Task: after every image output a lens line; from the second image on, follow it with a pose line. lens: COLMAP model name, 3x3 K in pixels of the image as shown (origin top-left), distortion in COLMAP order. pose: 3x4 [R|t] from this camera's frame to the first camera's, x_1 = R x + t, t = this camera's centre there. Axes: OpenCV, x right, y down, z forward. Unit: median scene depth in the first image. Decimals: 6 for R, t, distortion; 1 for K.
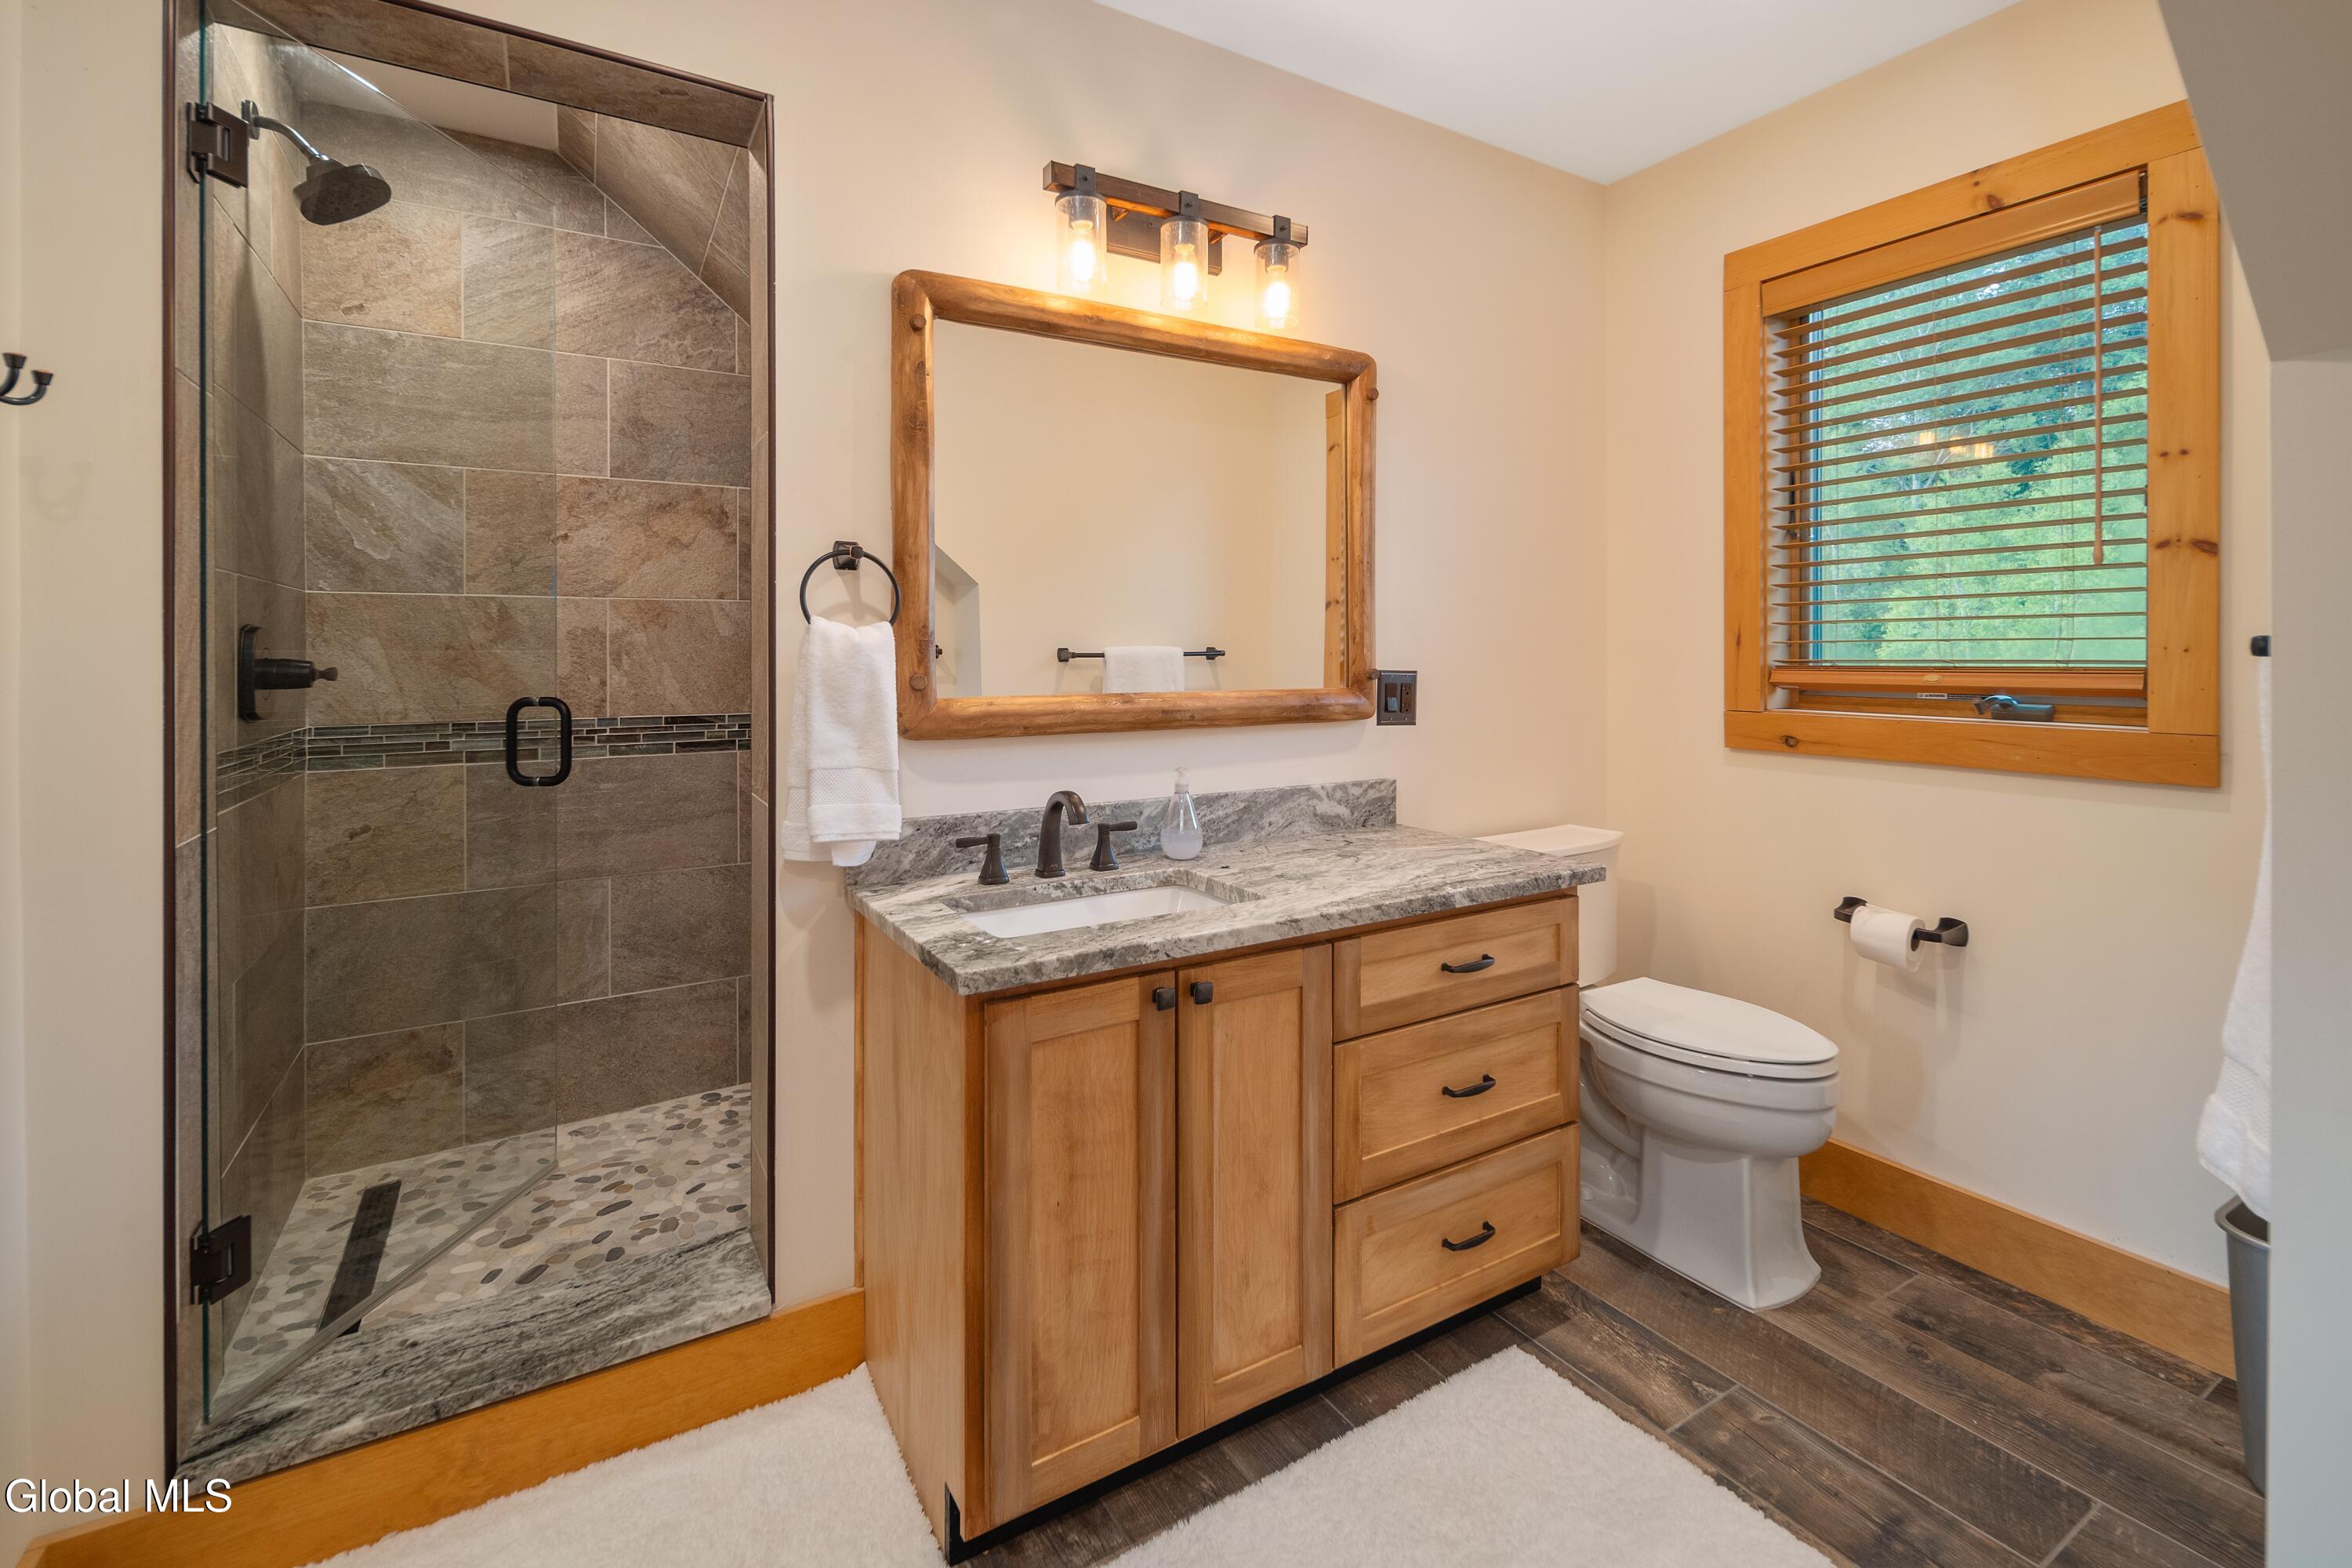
lens RADIAL K [[1036.7, 0, 1178.0], [0, 1036.7, 654.0], [0, 0, 1]] dist [0.010176, -0.004768]
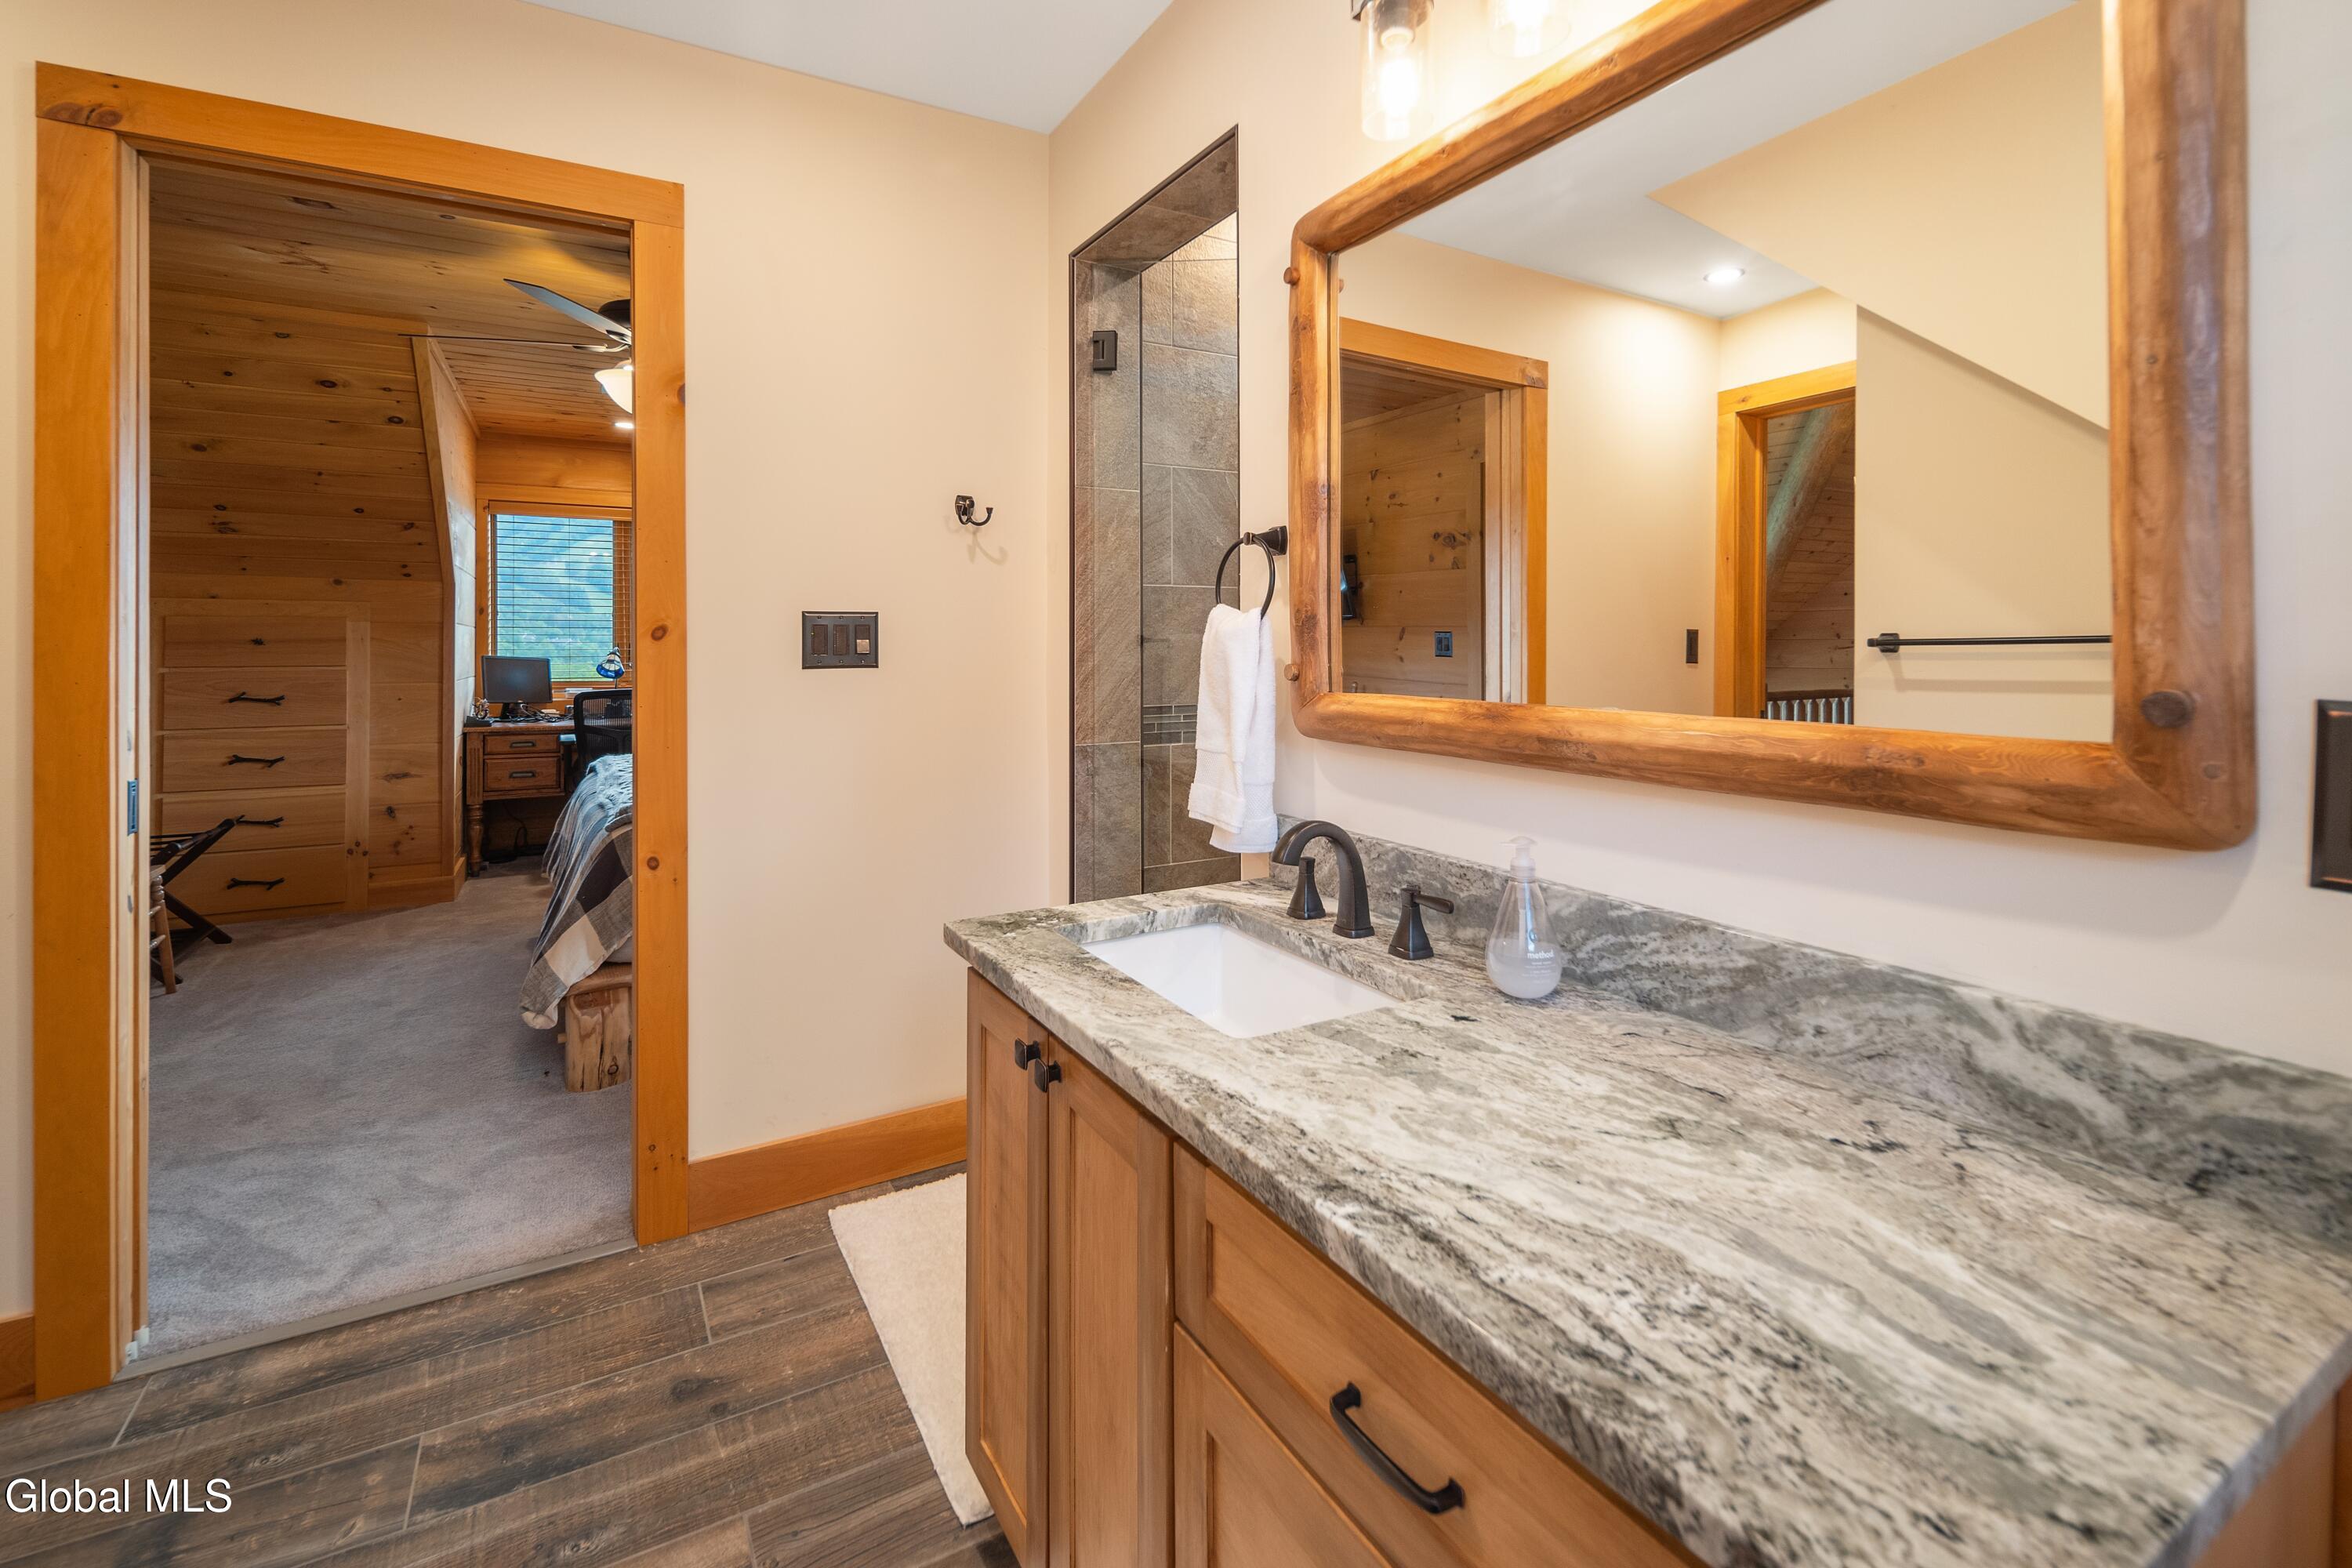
lens RADIAL K [[1036.7, 0, 1183.0], [0, 1036.7, 640.6], [0, 0, 1]] dist [0.010176, -0.004768]
pose [[-0.018618, 0.003923, -0.999819, 0.560221], [0.004533, 0.999982, 0.003839, -0.004180], [0.999816, -0.004461, -0.018635, 0.778983]]
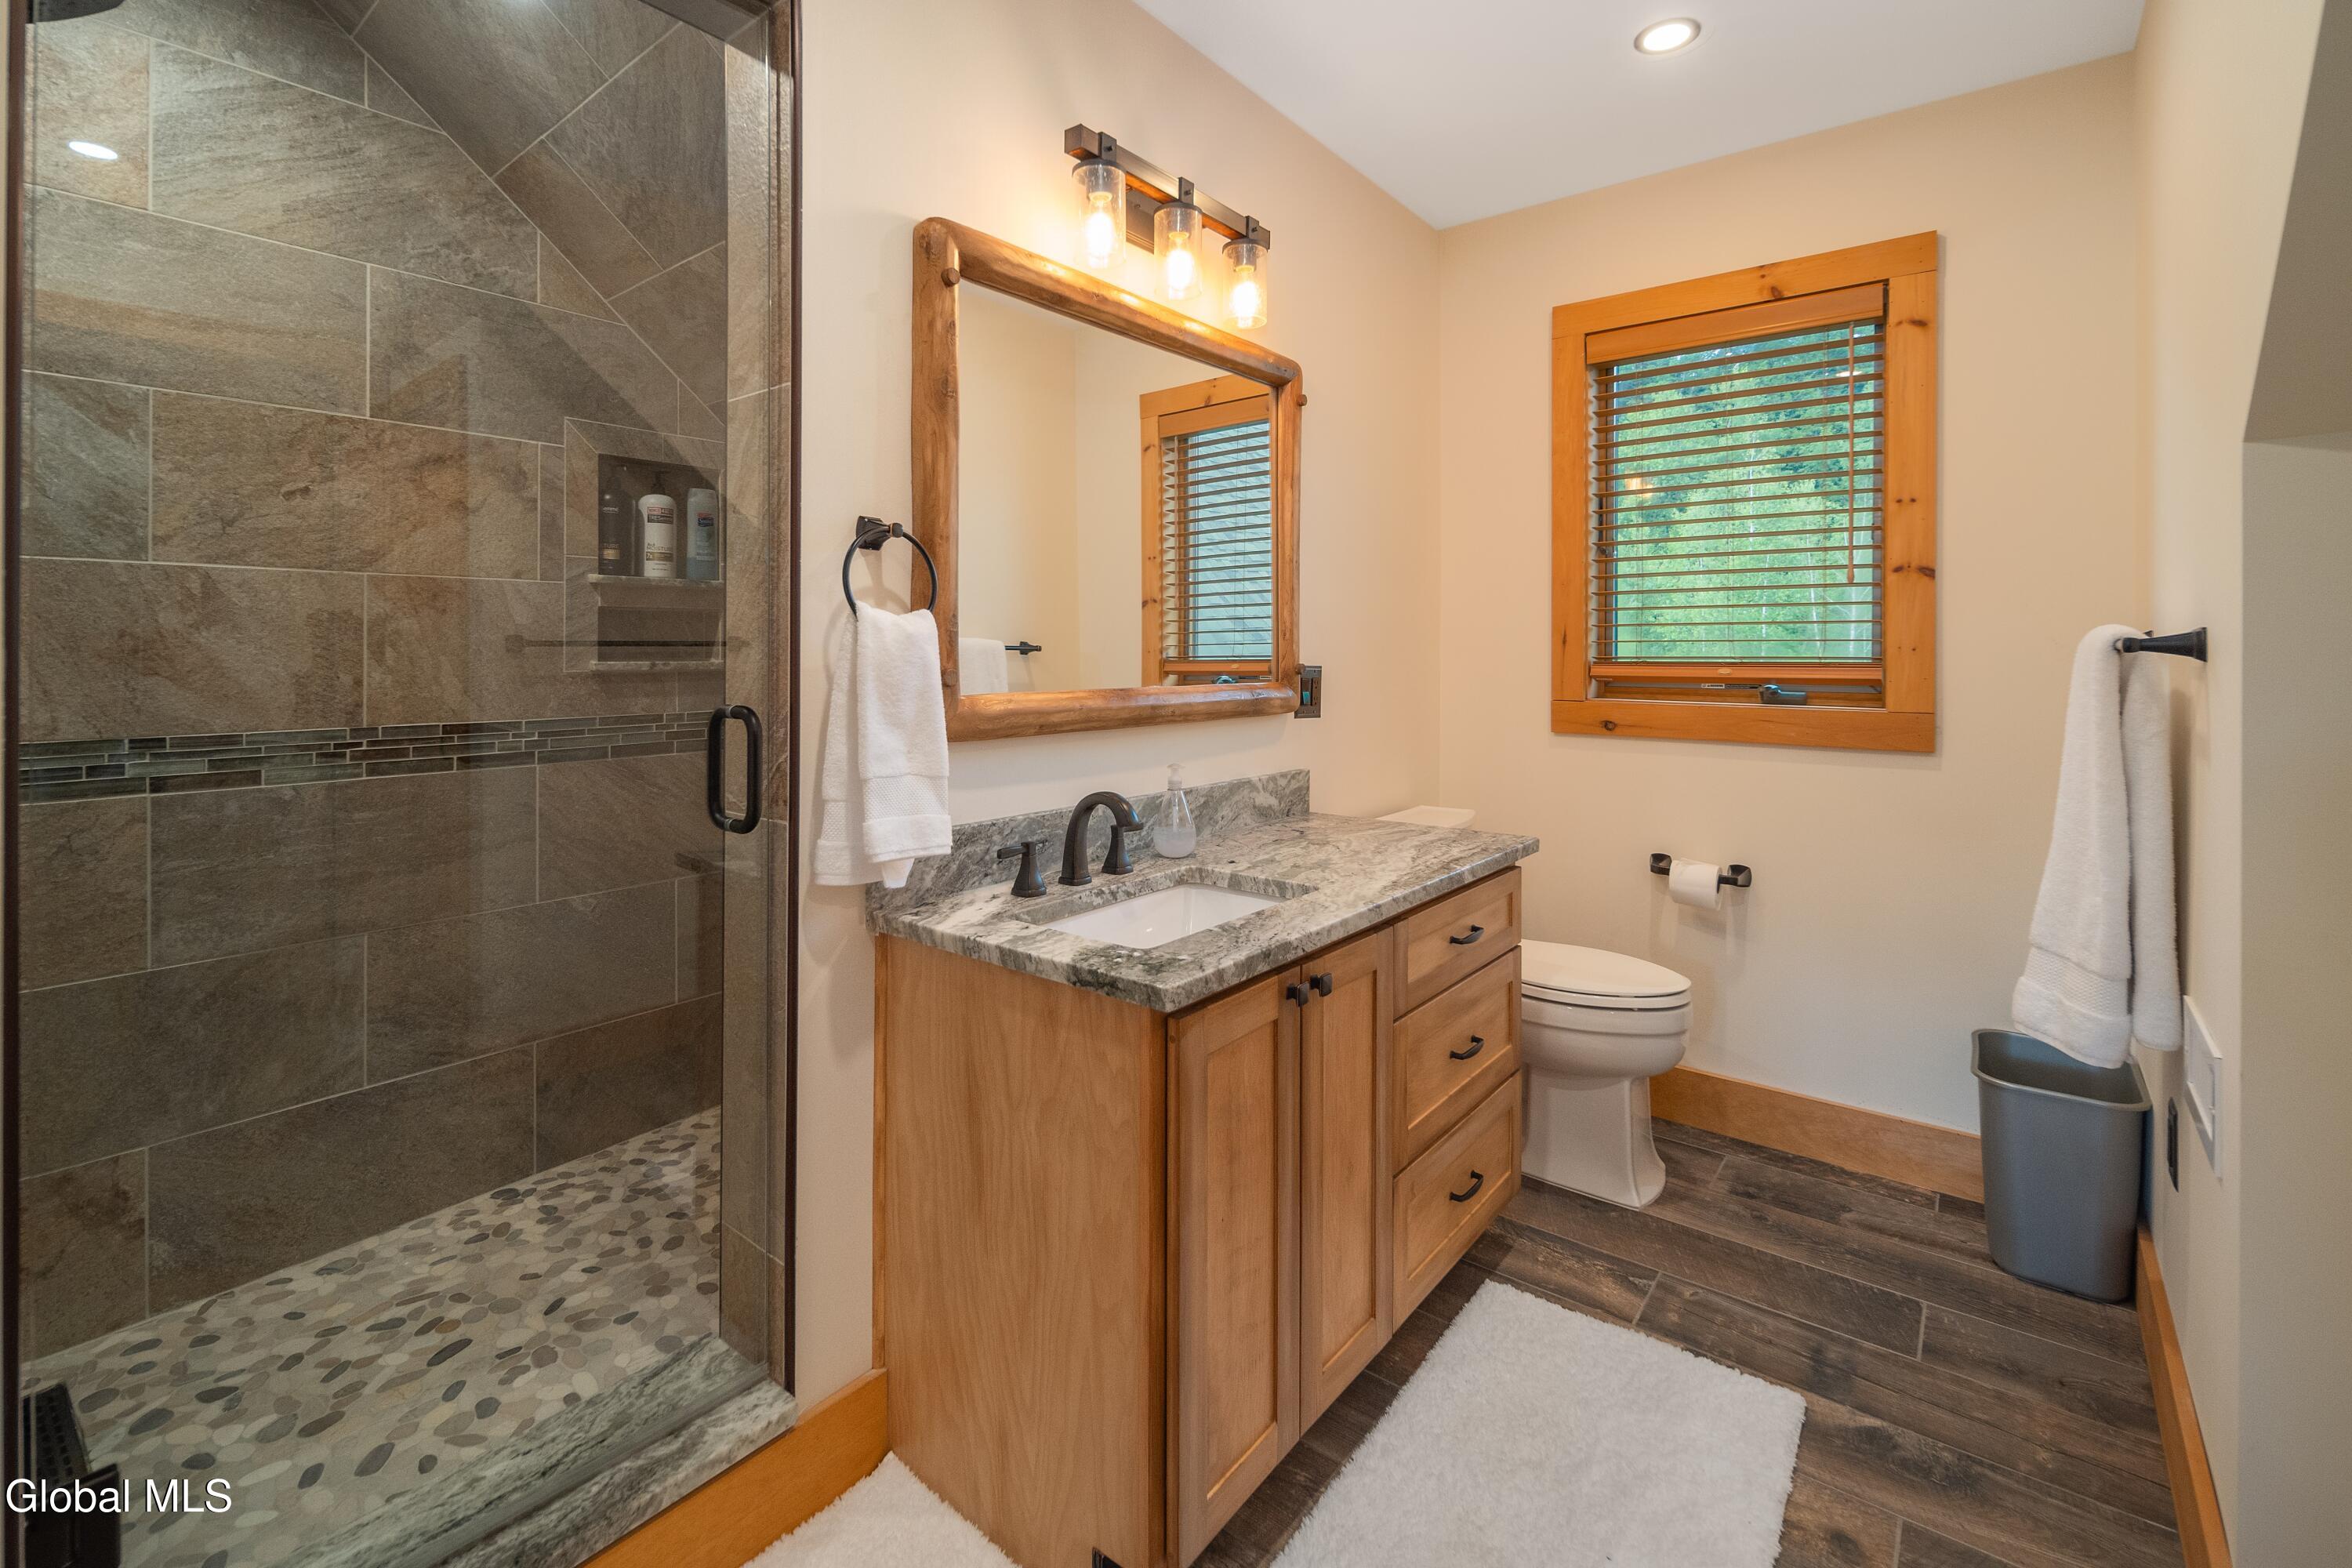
lens RADIAL K [[1036.7, 0, 1179.9], [0, 1036.7, 650.6], [0, 0, 1]] dist [0.010176, -0.004768]
pose [[0.935865, 0.004910, 0.352325, -0.321522], [-0.004229, 0.999987, -0.002701, 0.004564], [-0.352334, 0.001038, 0.935874, 0.075811]]
